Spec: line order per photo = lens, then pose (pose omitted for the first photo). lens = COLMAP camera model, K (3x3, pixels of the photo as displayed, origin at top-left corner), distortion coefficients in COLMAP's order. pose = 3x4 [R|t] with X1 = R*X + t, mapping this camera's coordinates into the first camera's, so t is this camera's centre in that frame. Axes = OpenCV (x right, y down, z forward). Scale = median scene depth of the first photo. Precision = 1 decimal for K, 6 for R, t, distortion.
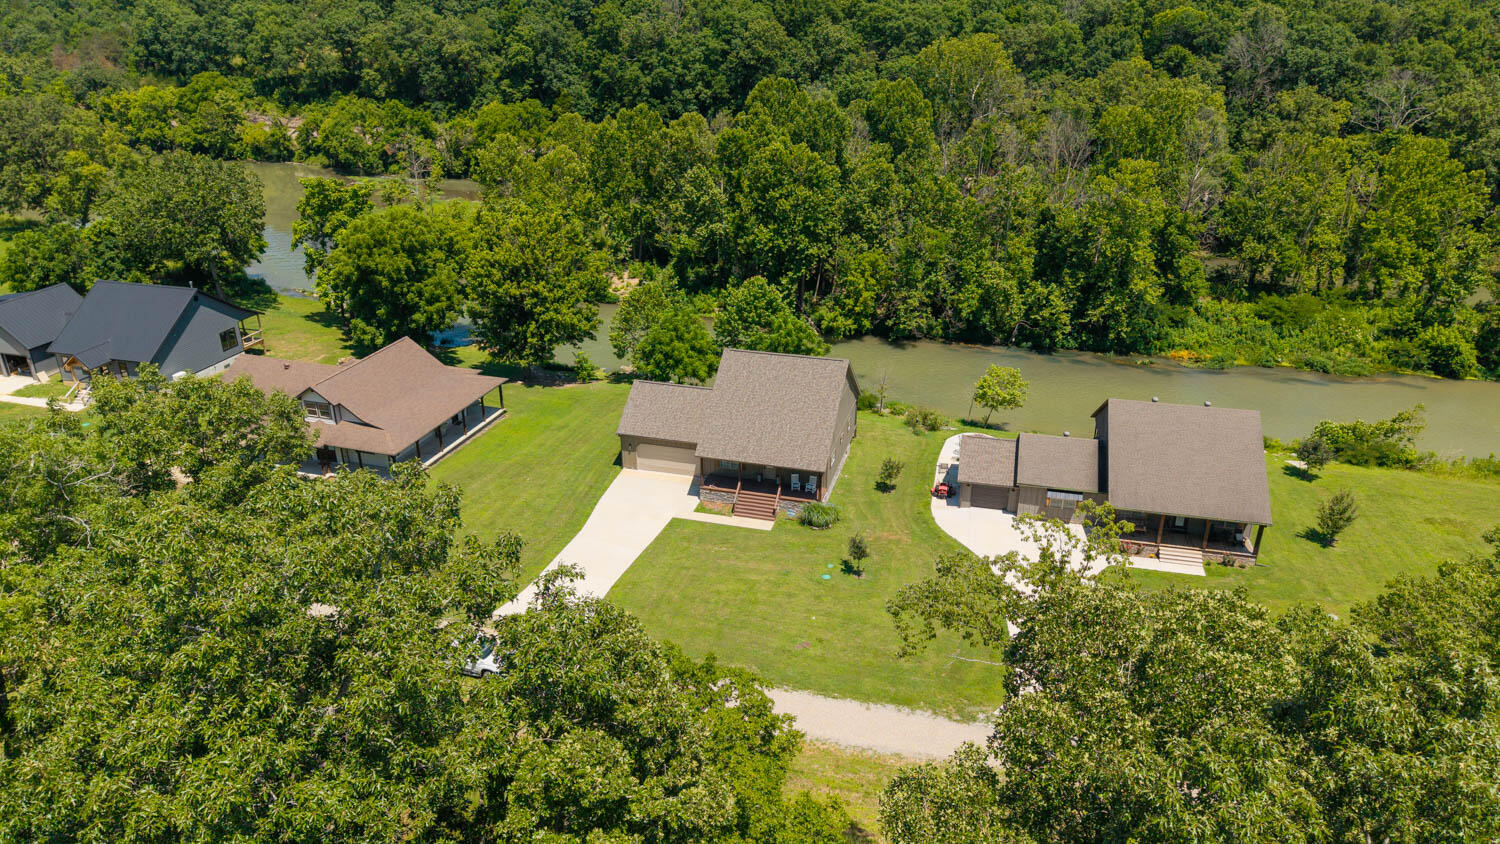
lens RADIAL K [[1000.6, 0, 758.7], [0, 1000.6, 418.5], [0, 0, 1]] dist [0.061687, -0.076581]
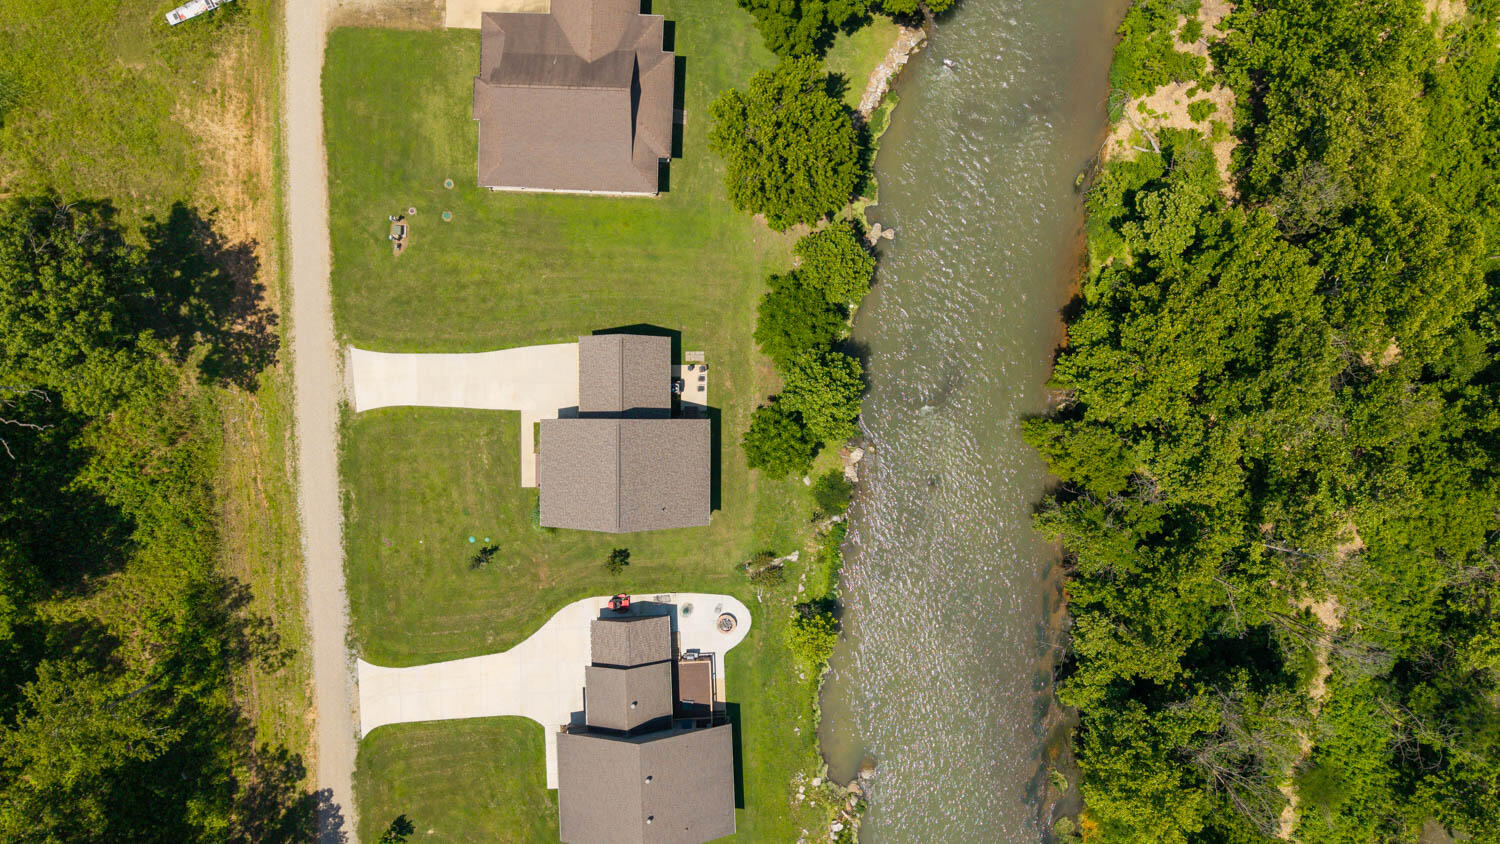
lens RADIAL K [[999.6, 0, 756.5], [0, 999.6, 422.5], [0, 0, 1]] dist [0.034220, -0.030970]
pose [[0.260561, 0.965310, 0.016882, -0.007753], [-0.391459, 0.089648, 0.915818, -0.786201], [0.882535, -0.245235, 0.401238, 0.478704]]
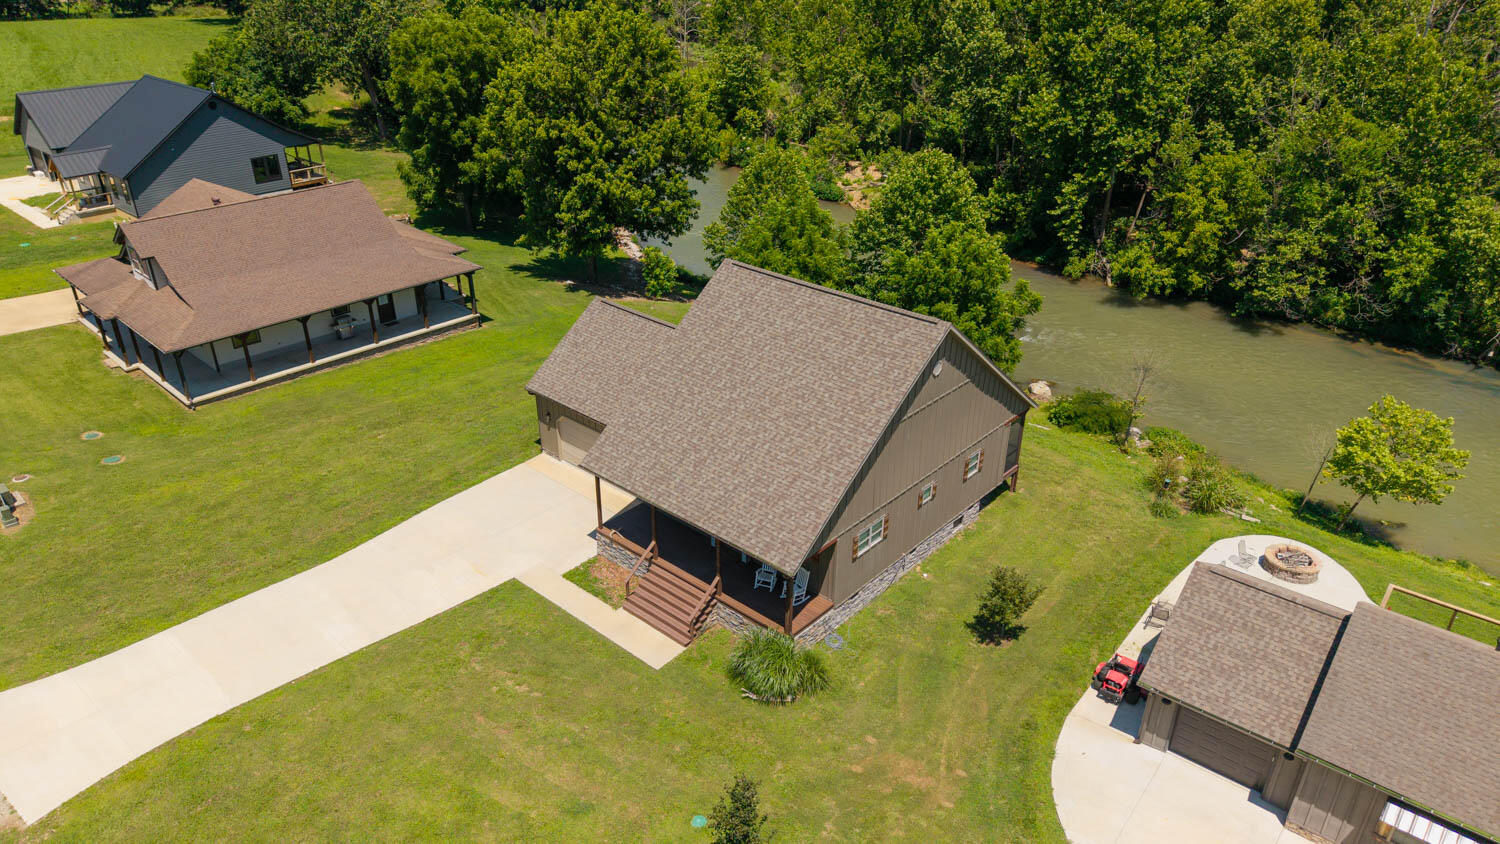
lens RADIAL K [[1019.9, 0, 750.0], [0, 1019.9, 422.0], [0, 0, 1]] dist [-0.001655, 0.002286]
pose [[0.896929, 0.204836, -0.391867, 0.128391], [-0.178058, 0.978515, 0.103939, -0.031961], [0.404738, -0.023451, 0.914132, 0.380813]]
